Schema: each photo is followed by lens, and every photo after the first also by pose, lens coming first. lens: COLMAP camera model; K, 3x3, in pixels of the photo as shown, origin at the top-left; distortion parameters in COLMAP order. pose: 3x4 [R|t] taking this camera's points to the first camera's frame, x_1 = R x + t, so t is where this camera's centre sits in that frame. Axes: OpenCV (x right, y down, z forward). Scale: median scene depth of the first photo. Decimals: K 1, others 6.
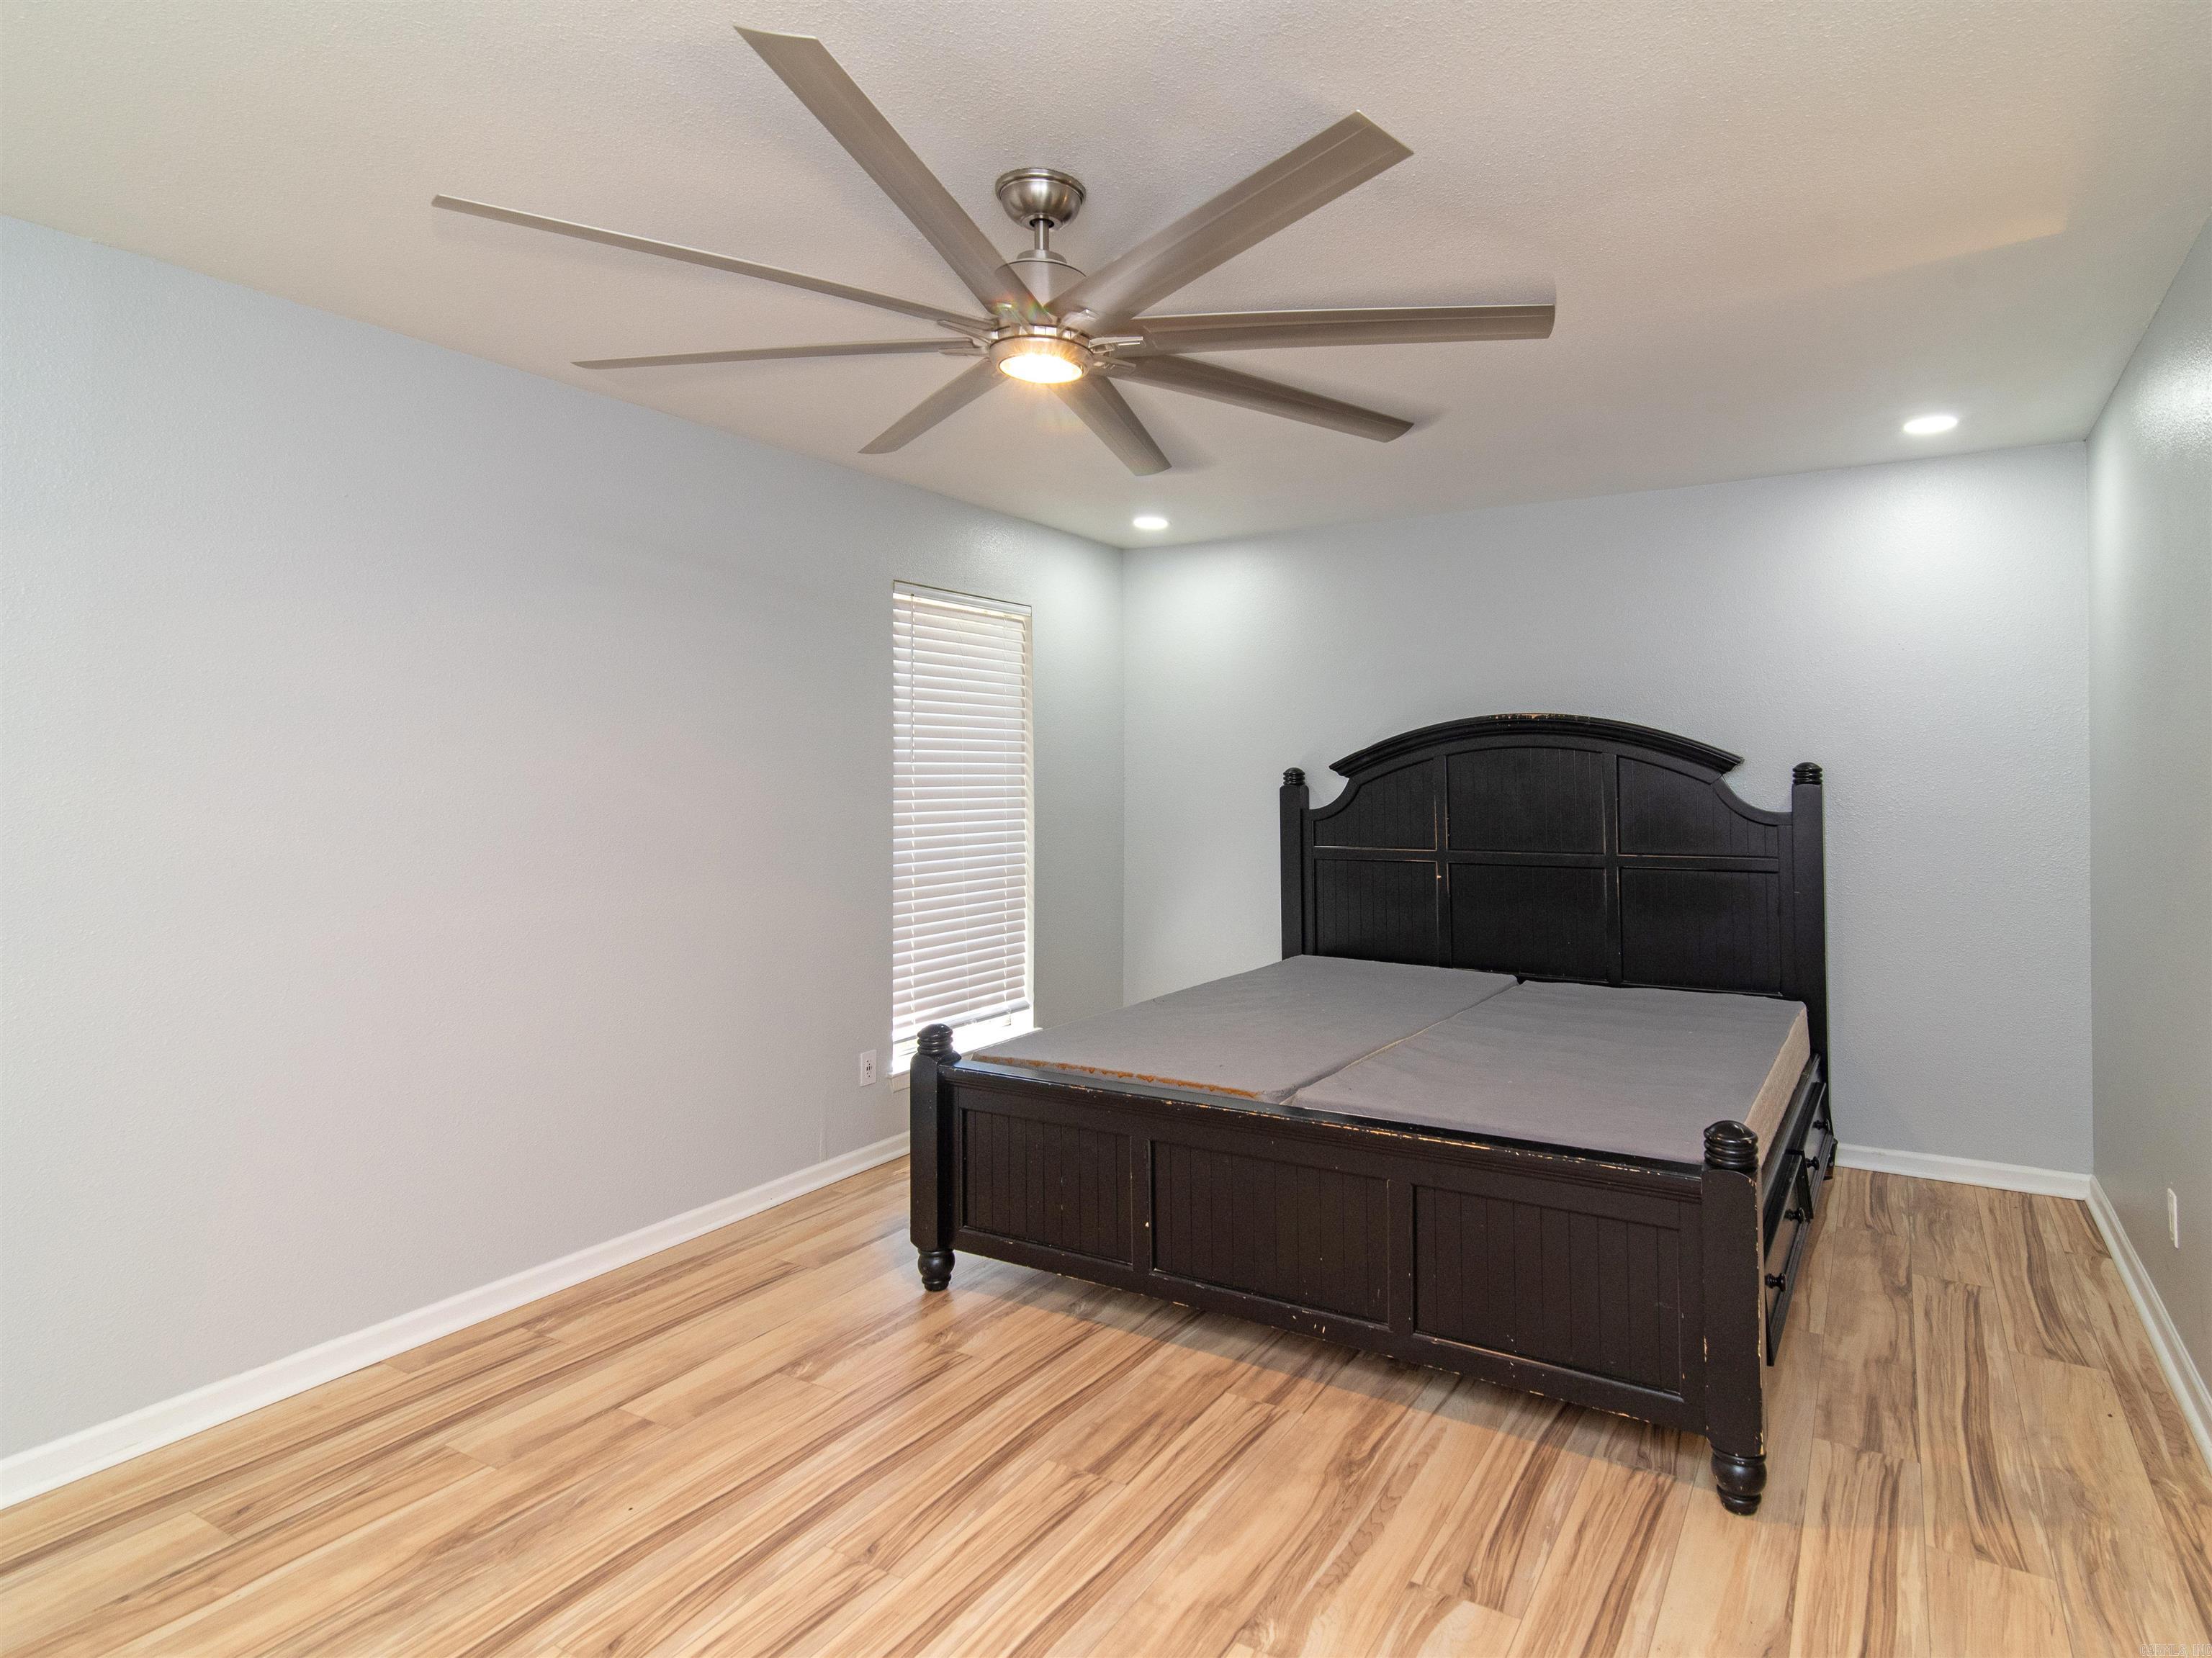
lens RADIAL K [[1190.0, 0, 1108.5], [0, 1190.0, 811.5], [0, 0, 1]] dist [0.007522, -0.000031]
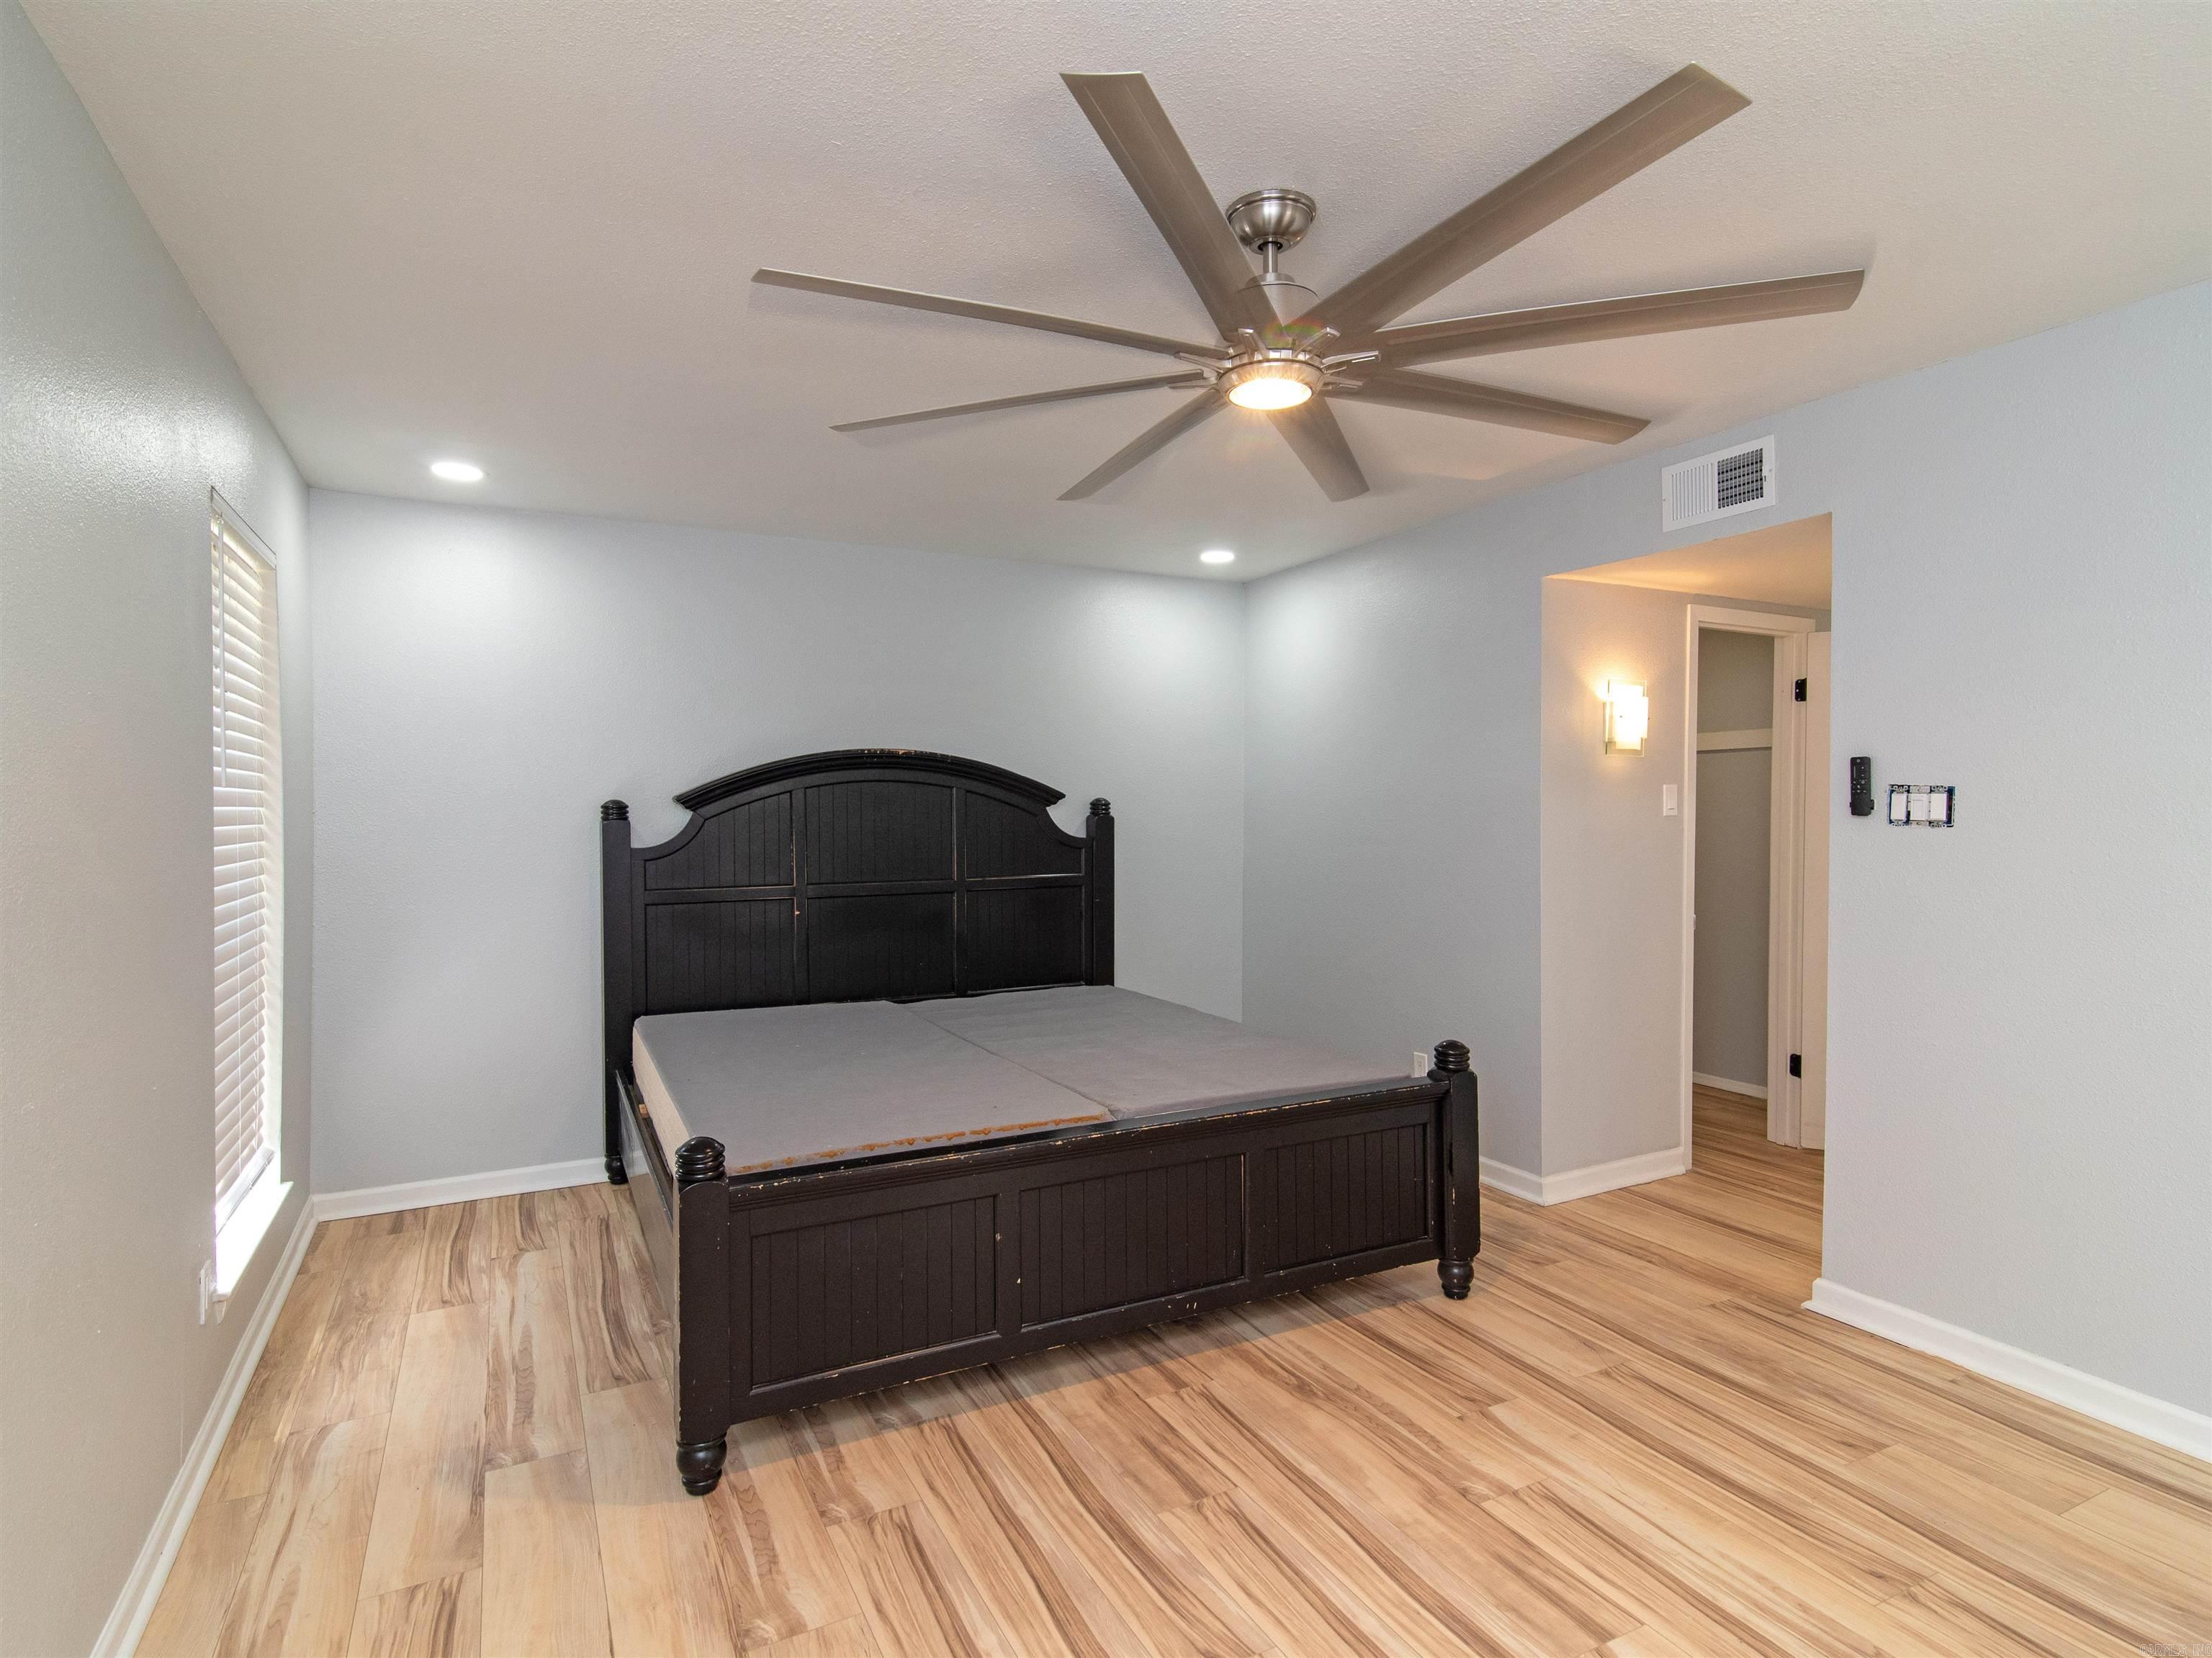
lens RADIAL K [[1242.6, 0, 1104.1], [0, 1242.6, 839.2], [0, 0, 1]] dist [0.005210, 0.001290]
pose [[0.530145, -0.027423, 0.847463, -0.807726], [0.031060, 0.999434, 0.012910, -0.018321], [-0.847338, 0.019478, 0.530697, 0.428998]]
